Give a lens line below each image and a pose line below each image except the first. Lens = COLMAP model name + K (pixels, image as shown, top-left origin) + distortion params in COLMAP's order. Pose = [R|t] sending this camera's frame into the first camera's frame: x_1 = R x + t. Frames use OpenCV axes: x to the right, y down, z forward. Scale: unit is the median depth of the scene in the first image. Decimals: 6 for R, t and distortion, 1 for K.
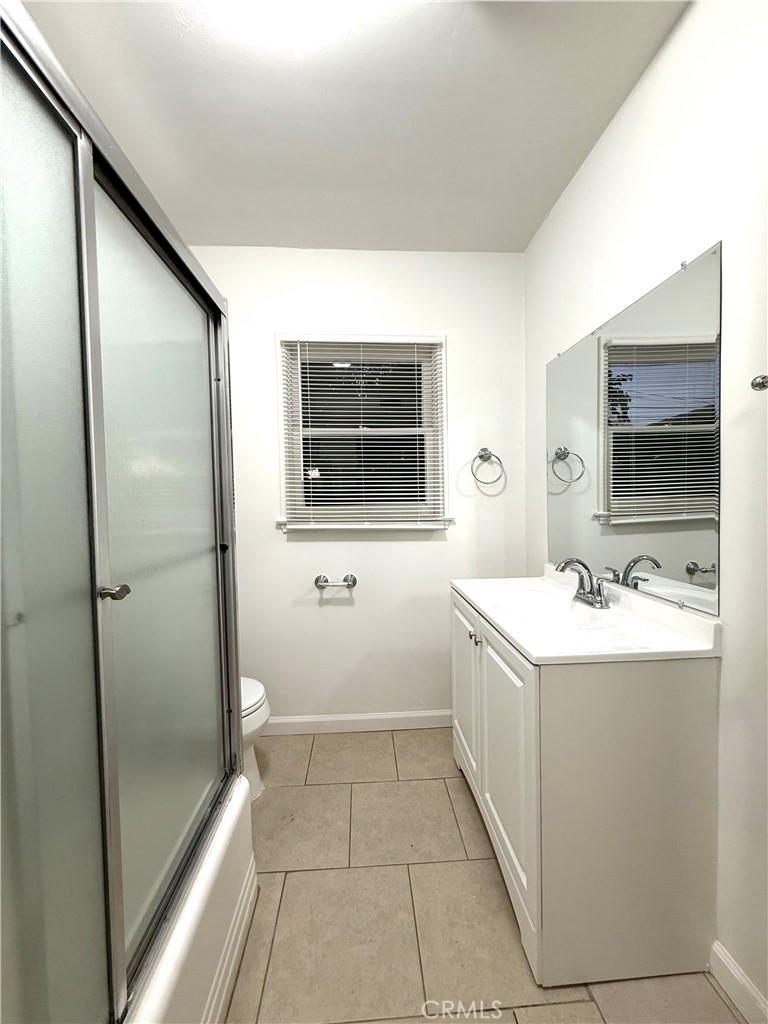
lens RADIAL K [[407.7, 0, 383.7], [0, 407.7, 512.1], [0, 0, 1]] dist [-0.003710, -0.000026]
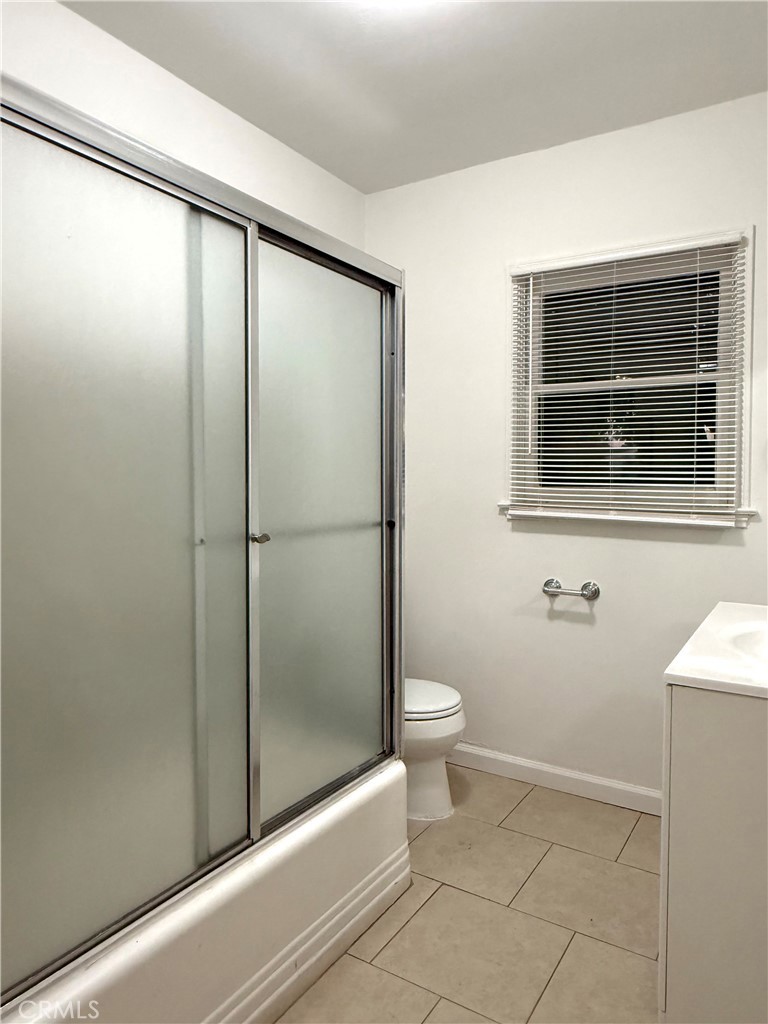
lens RADIAL K [[684.8, 0, 385.6], [0, 684.8, 510.9], [0, 0, 1]] dist [-0.007723, -0.000629]
pose [[0.811900, 0.047030, -0.581899, 0.333036], [-0.037233, 0.998892, 0.028783, 0.004435], [0.582608, -0.001703, 0.812752, -0.211797]]
